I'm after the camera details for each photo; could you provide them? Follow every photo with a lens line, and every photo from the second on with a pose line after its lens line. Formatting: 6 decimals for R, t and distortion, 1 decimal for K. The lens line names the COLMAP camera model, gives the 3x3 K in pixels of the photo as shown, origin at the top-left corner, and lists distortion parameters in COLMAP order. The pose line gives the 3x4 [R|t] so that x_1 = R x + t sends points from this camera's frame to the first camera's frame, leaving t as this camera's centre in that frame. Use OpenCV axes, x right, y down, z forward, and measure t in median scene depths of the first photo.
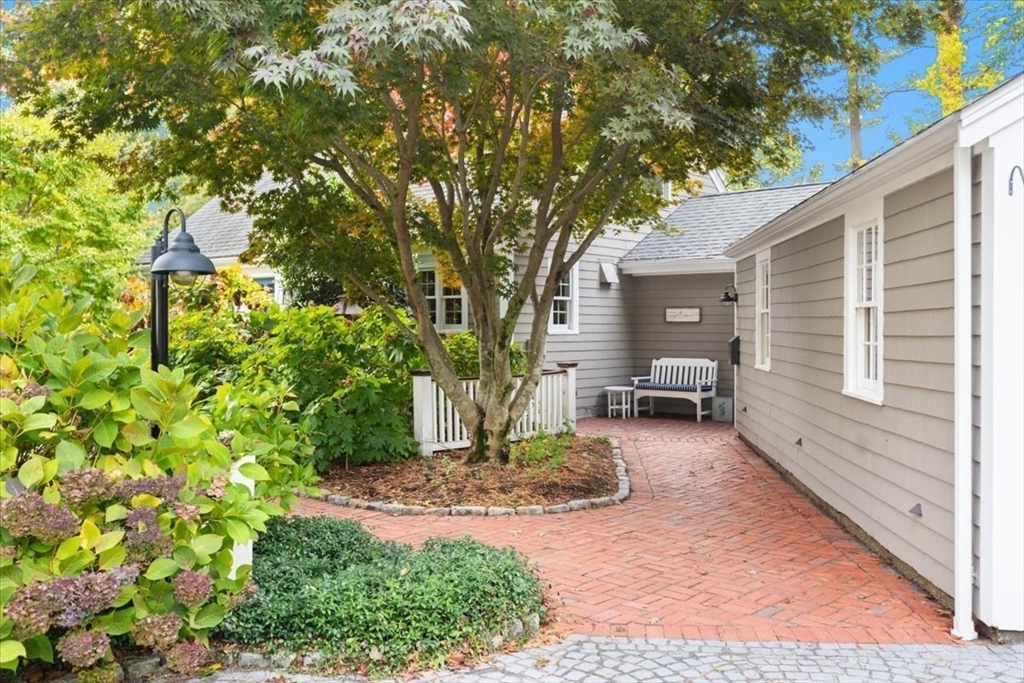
lens RADIAL K [[916.7, 0, 512.0], [0, 916.7, 341.5], [0, 0, 1]] dist [0.007298, 0.010500]
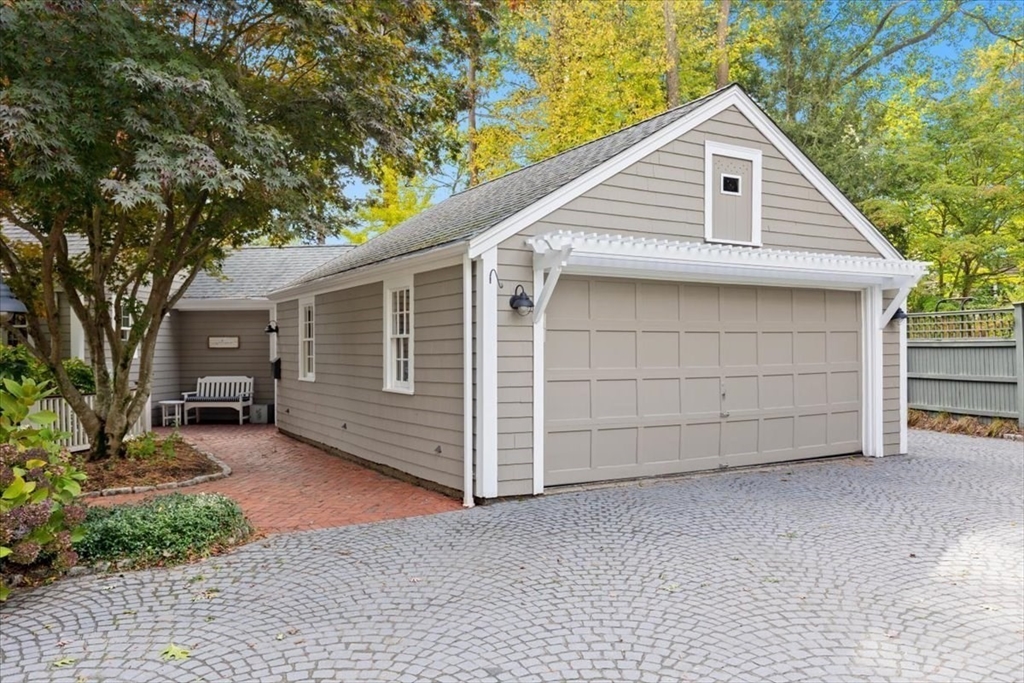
lens RADIAL K [[782.7, 0, 512.0], [0, 782.7, 341.5], [0, 0, 1]] dist [0.001444, 0.000466]
pose [[0.817858, 0.000326, 0.575420, -0.191087], [0.016753, 0.999562, -0.024378, 0.005278], [-0.575176, 0.029578, 0.817495, -0.207577]]
